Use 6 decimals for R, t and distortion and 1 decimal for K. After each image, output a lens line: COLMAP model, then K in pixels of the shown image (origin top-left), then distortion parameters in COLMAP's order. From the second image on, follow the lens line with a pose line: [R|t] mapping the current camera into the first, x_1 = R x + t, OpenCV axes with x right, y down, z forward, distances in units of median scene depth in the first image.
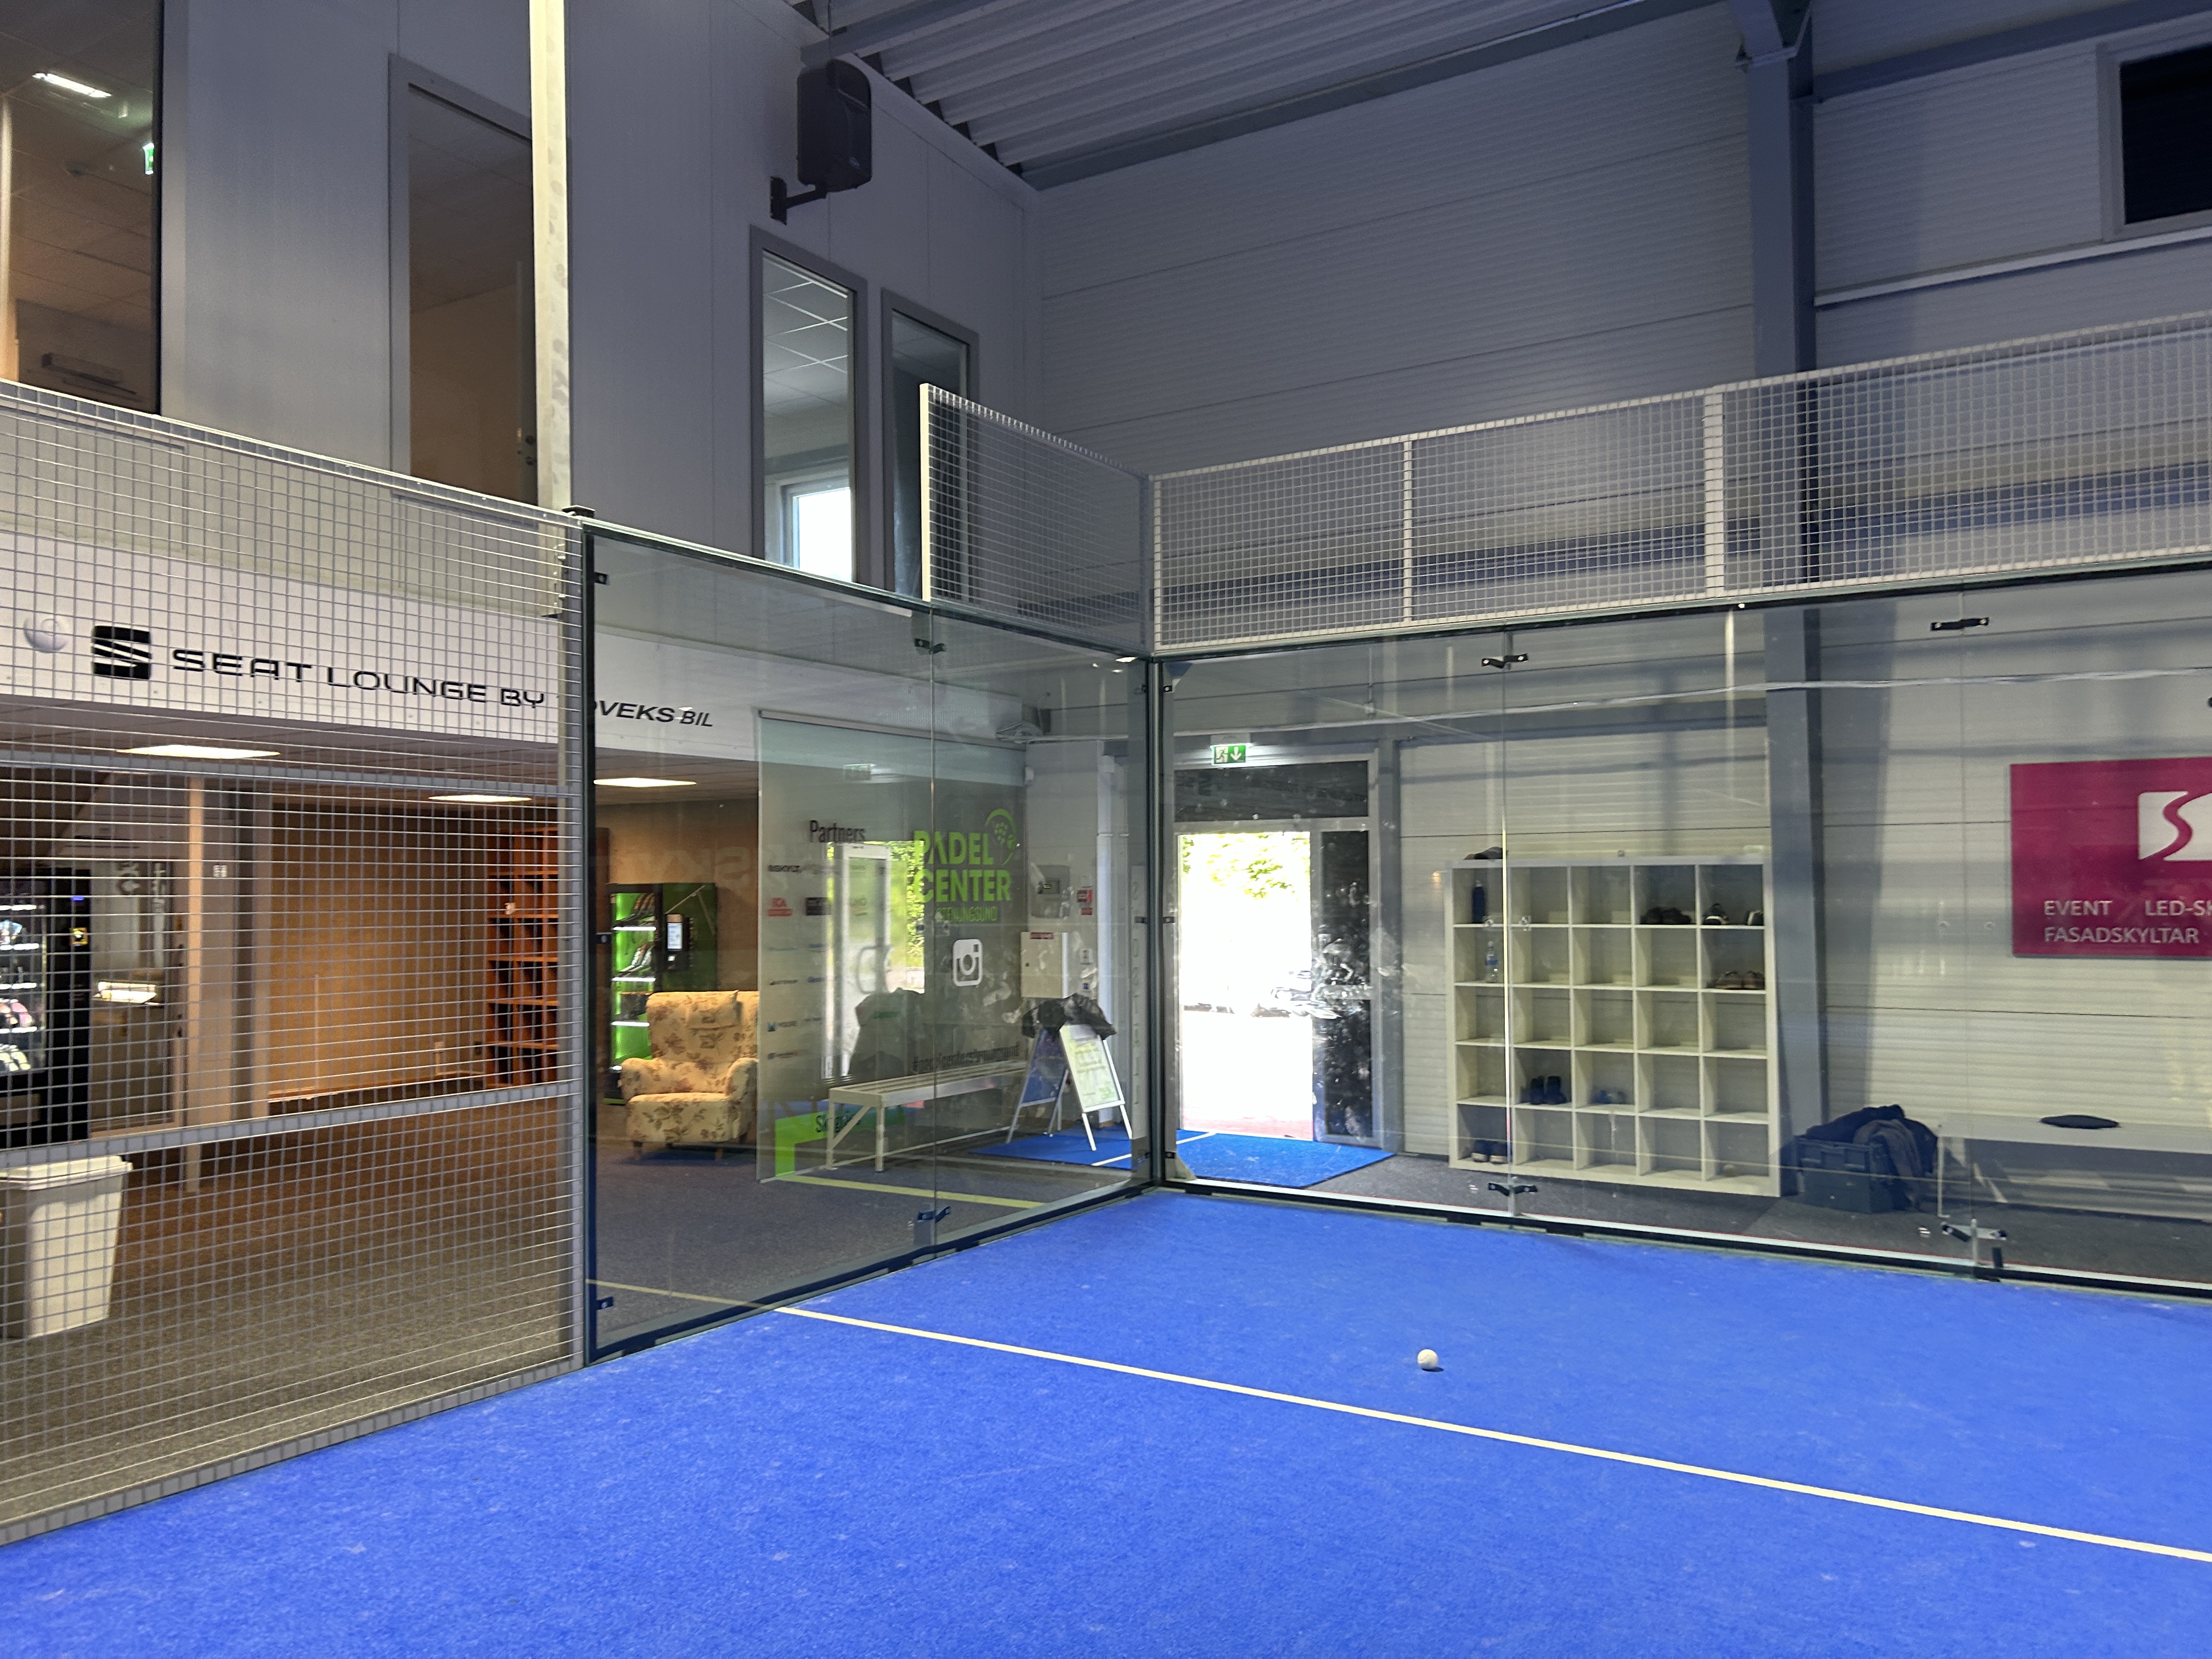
lens RADIAL K [[1685.7, 0, 1103.7], [0, 1685.7, 856.3], [0, 0, 1]] dist [0.045922, 0.000629]
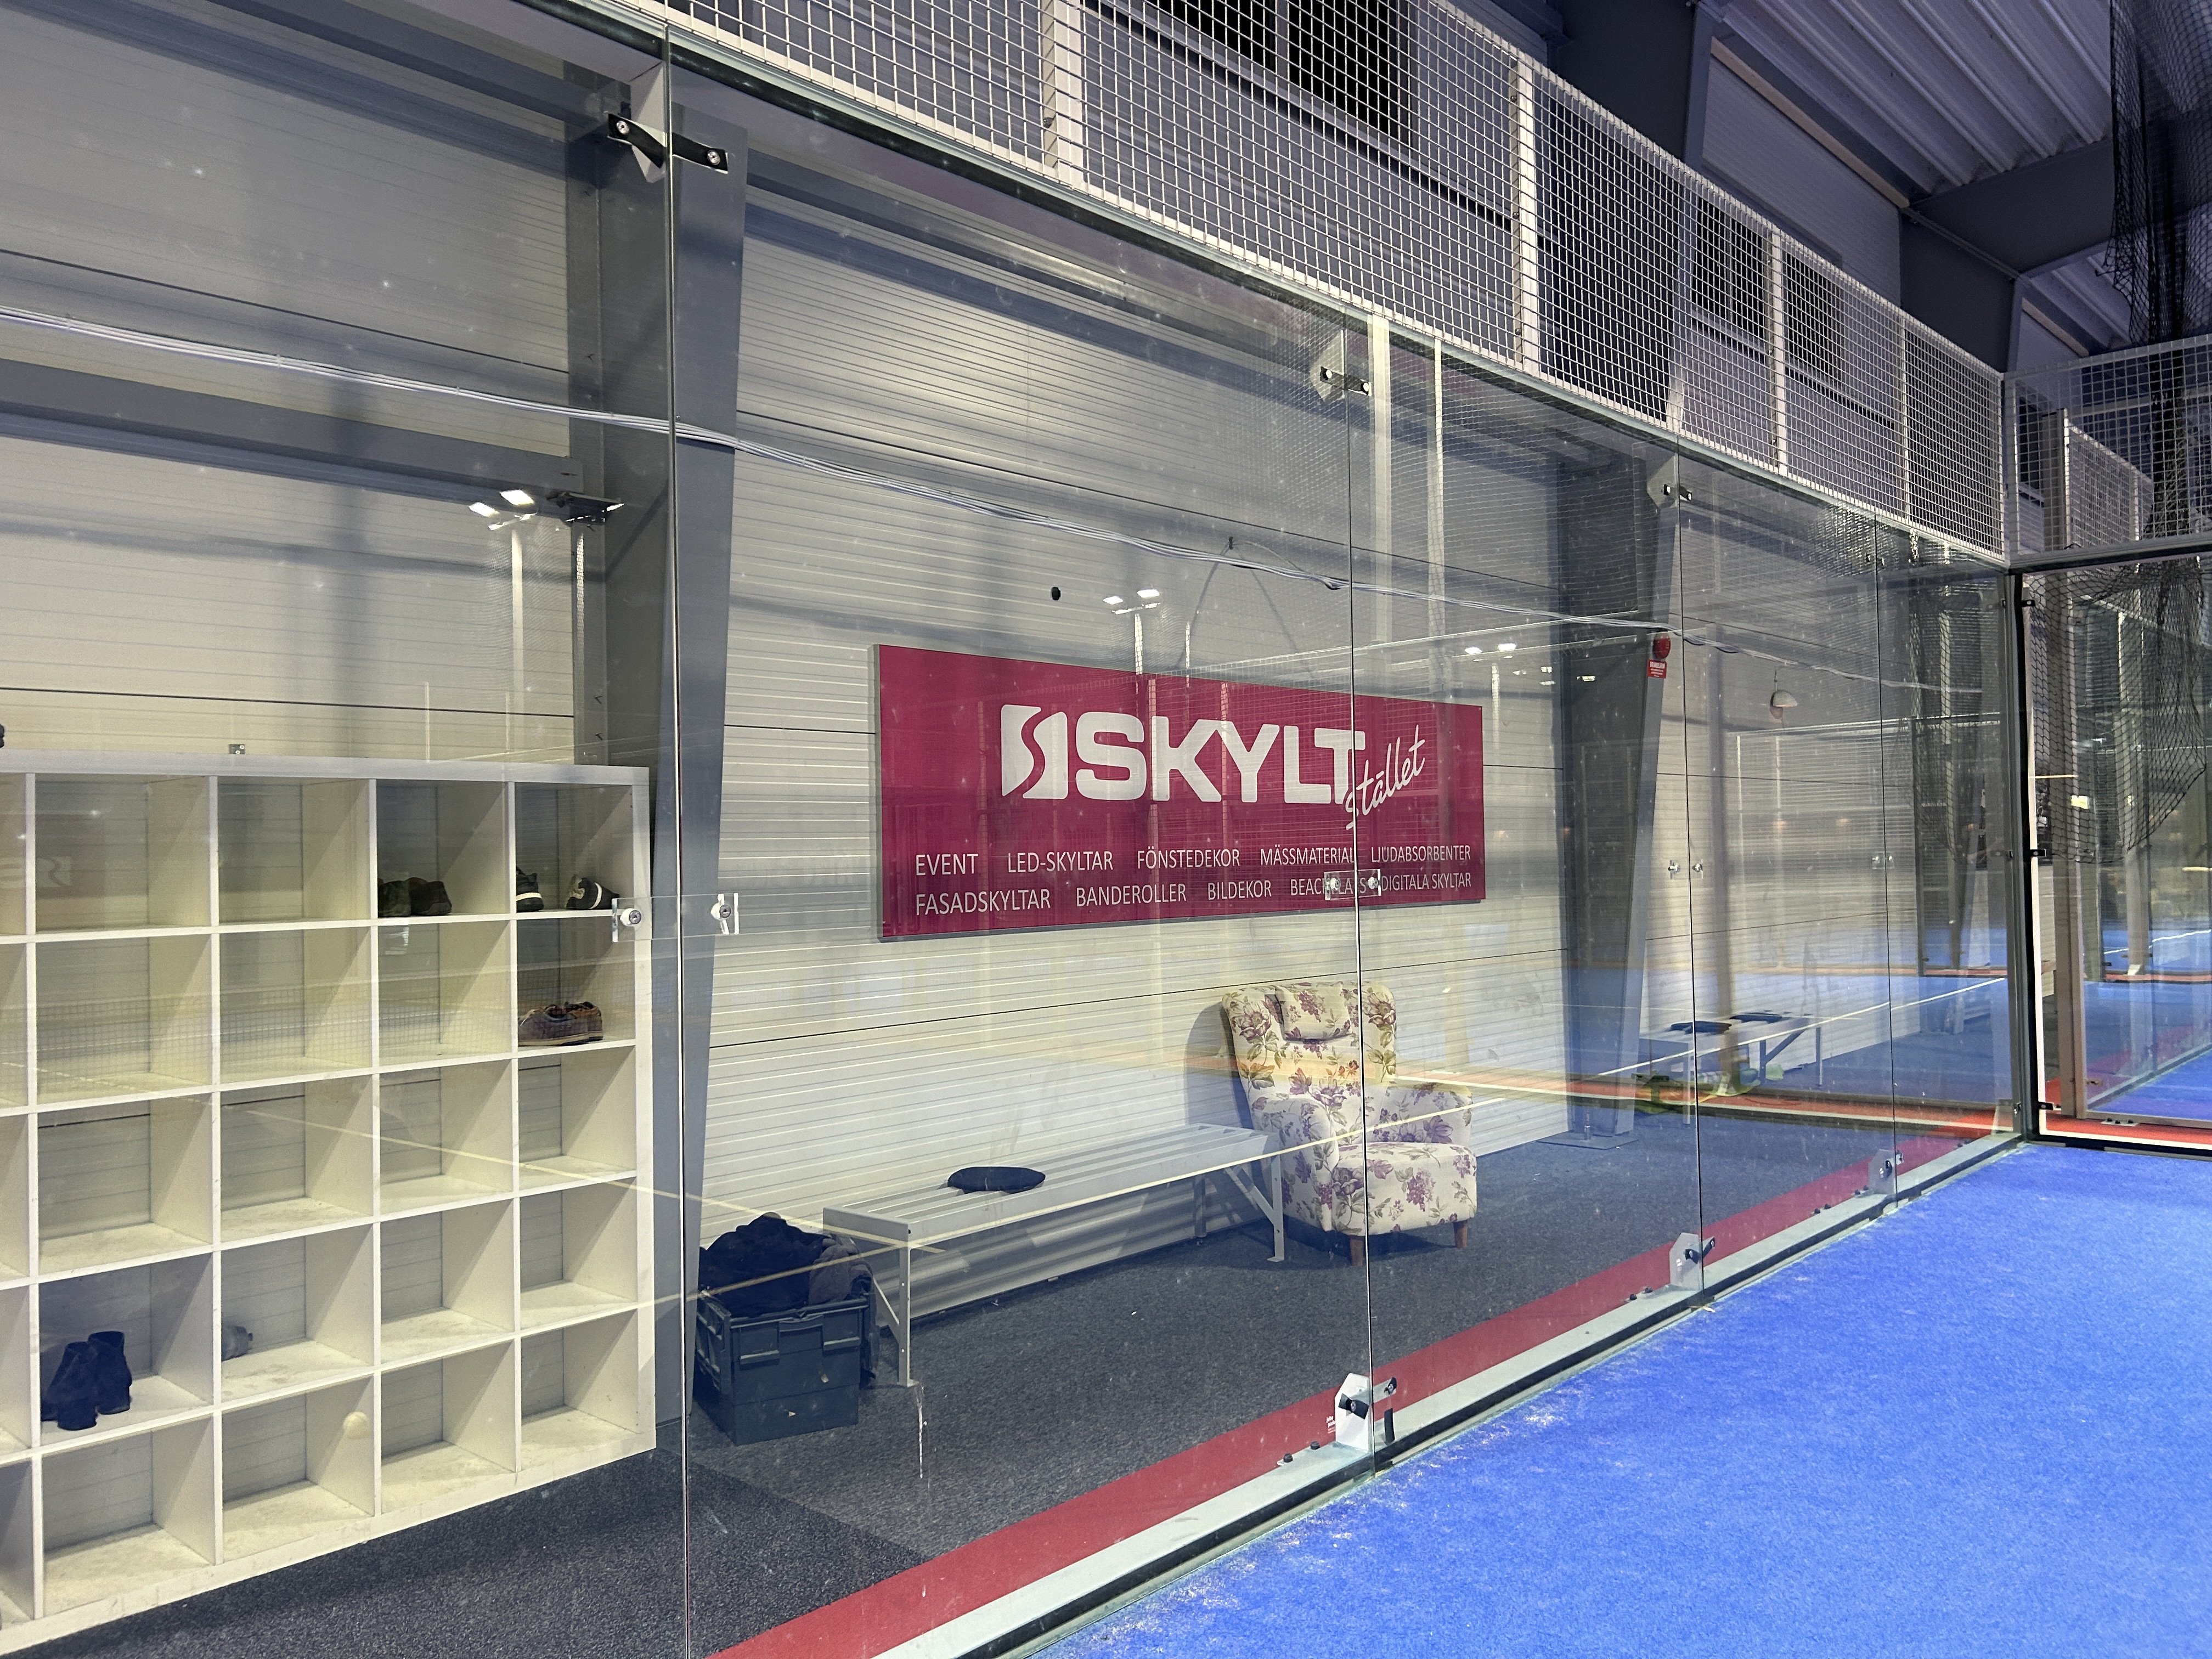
lens RADIAL K [[1641.1, 0, 1108.4], [0, 1641.1, 805.7], [0, 0, 1]] dist [0.060764, -0.066430]
pose [[0.189597, 0.034025, 0.981272, -0.065022], [-0.001068, 0.999406, -0.034447, 0.029554], [-0.981861, 0.005483, 0.189521, 0.820131]]
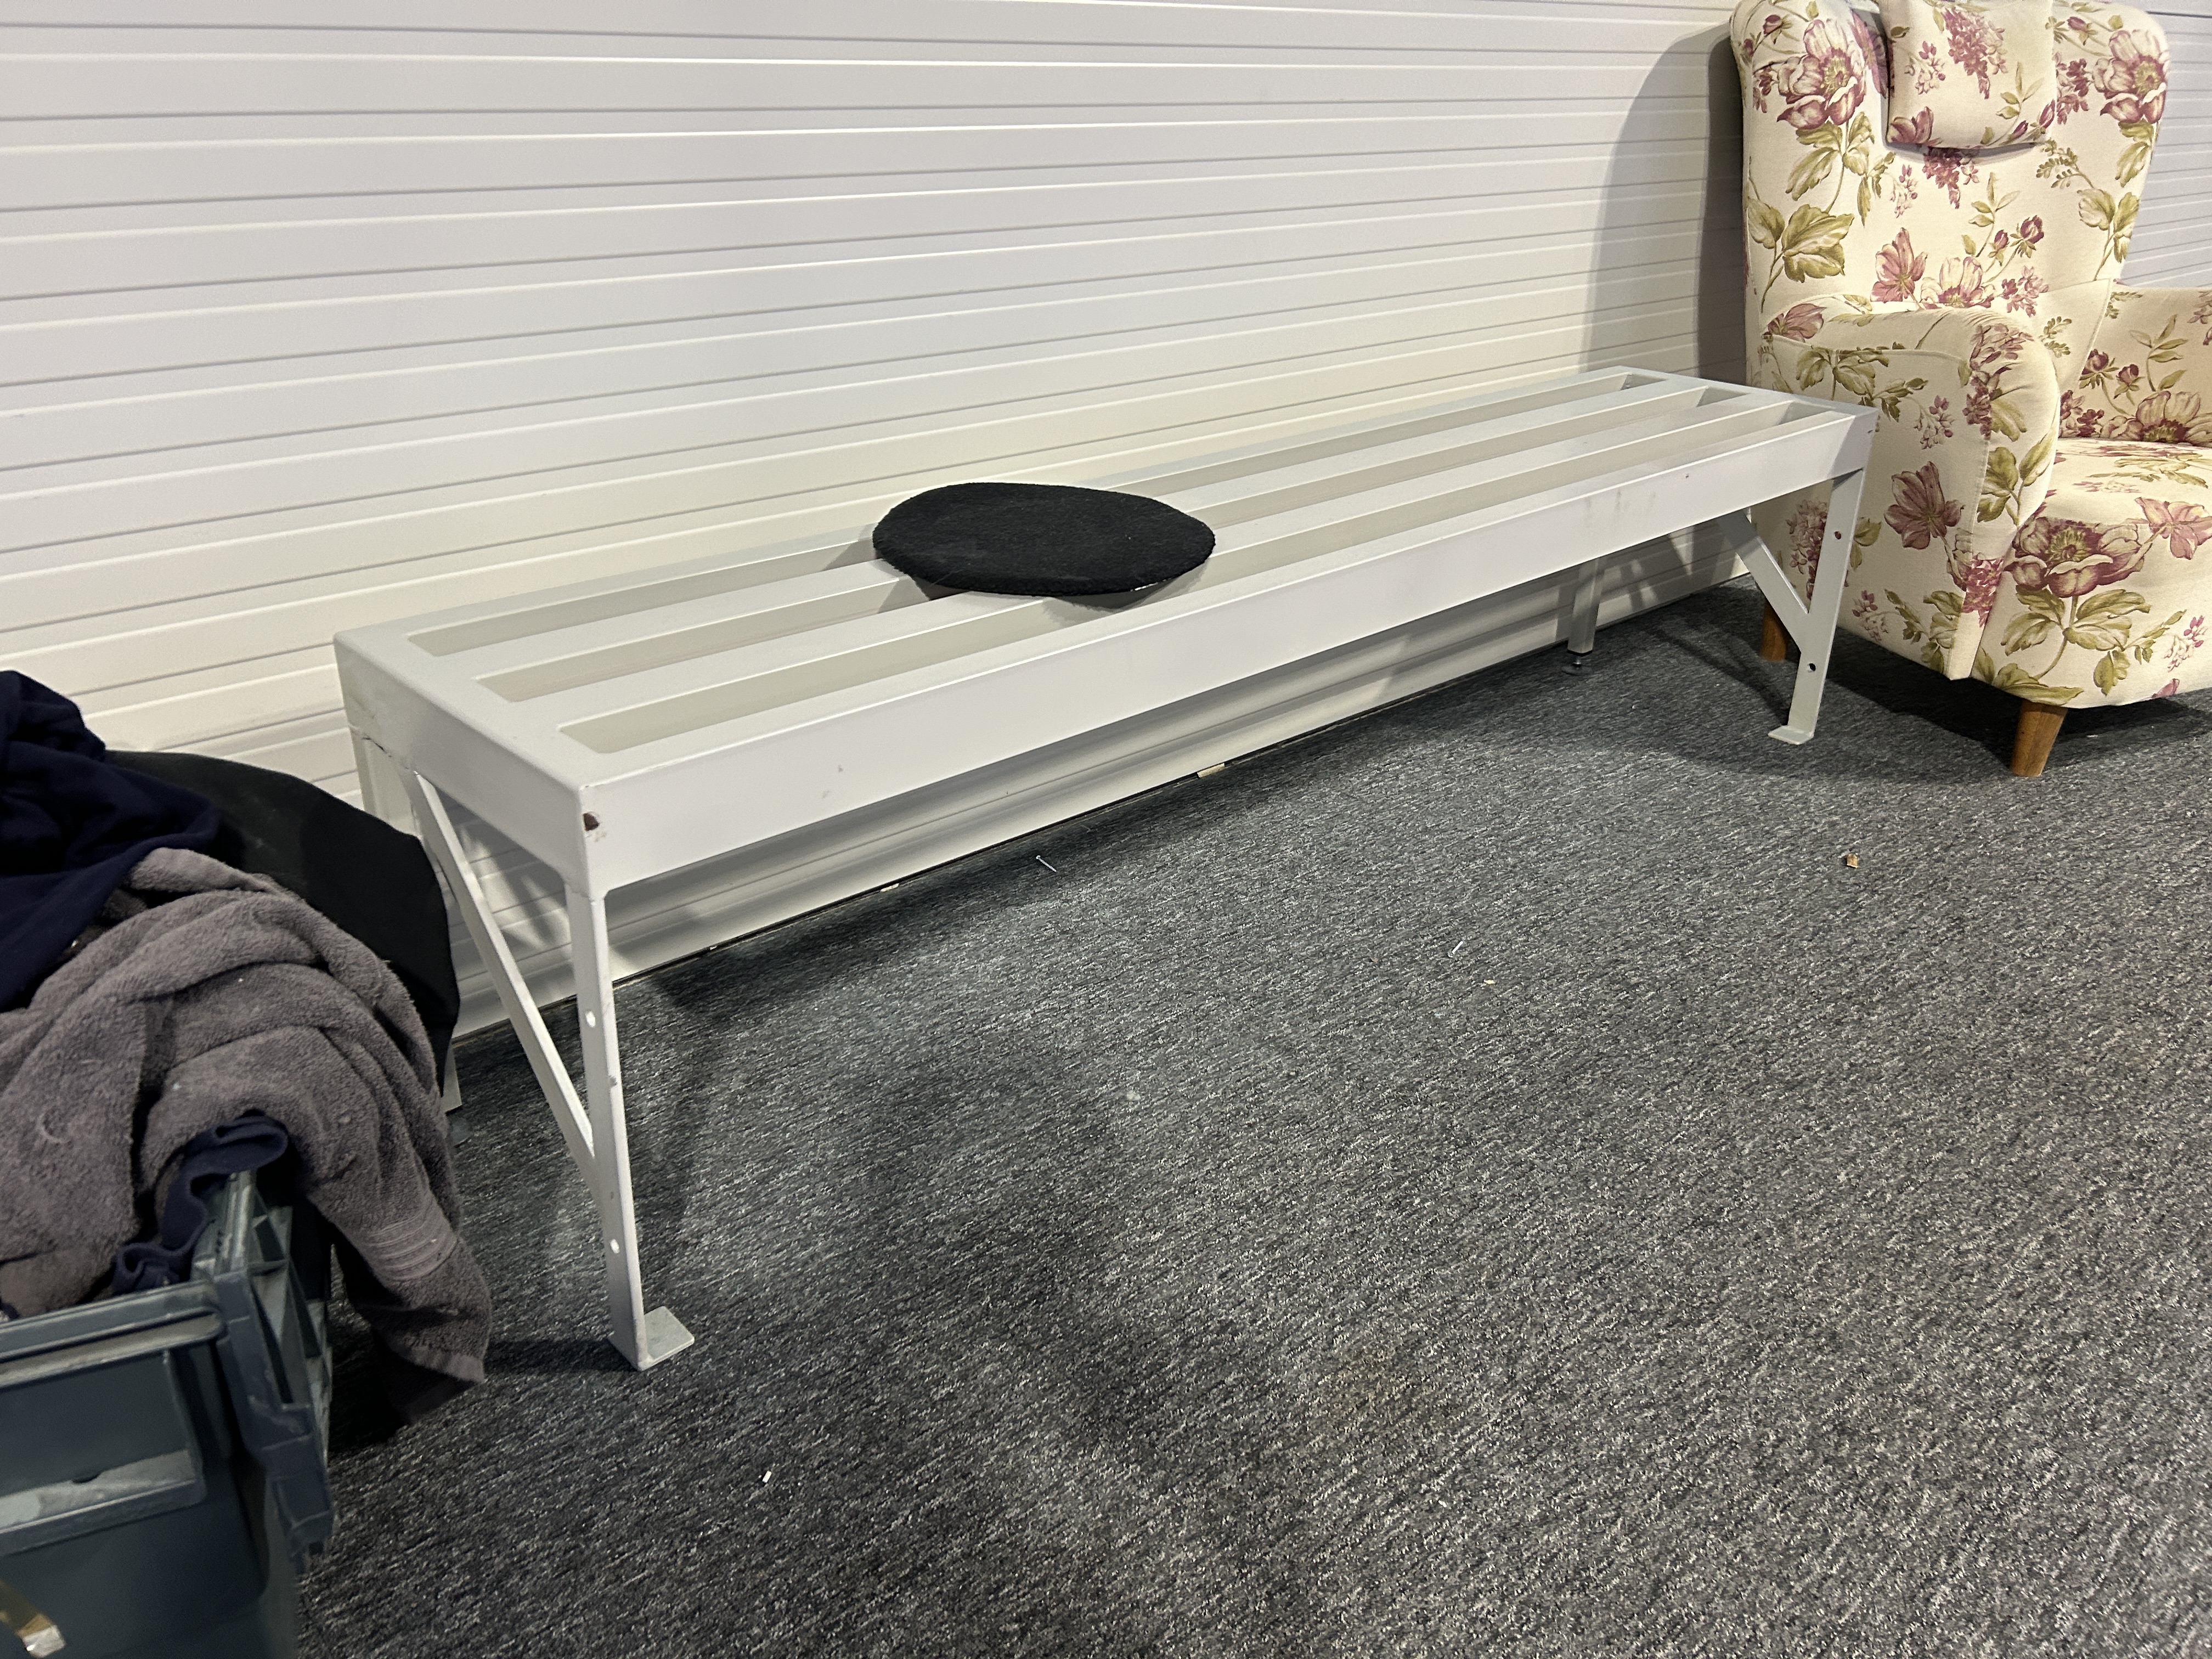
lens RADIAL K [[1641.1, 0, 1108.4], [0, 1641.1, 805.7], [0, 0, 1]] dist [0.060764, -0.066430]
pose [[0.275463, -0.393965, 0.876876, 0.390087], [-0.041885, 0.906382, 0.420379, 0.102469], [-0.960399, -0.152527, 0.233174, 0.931286]]
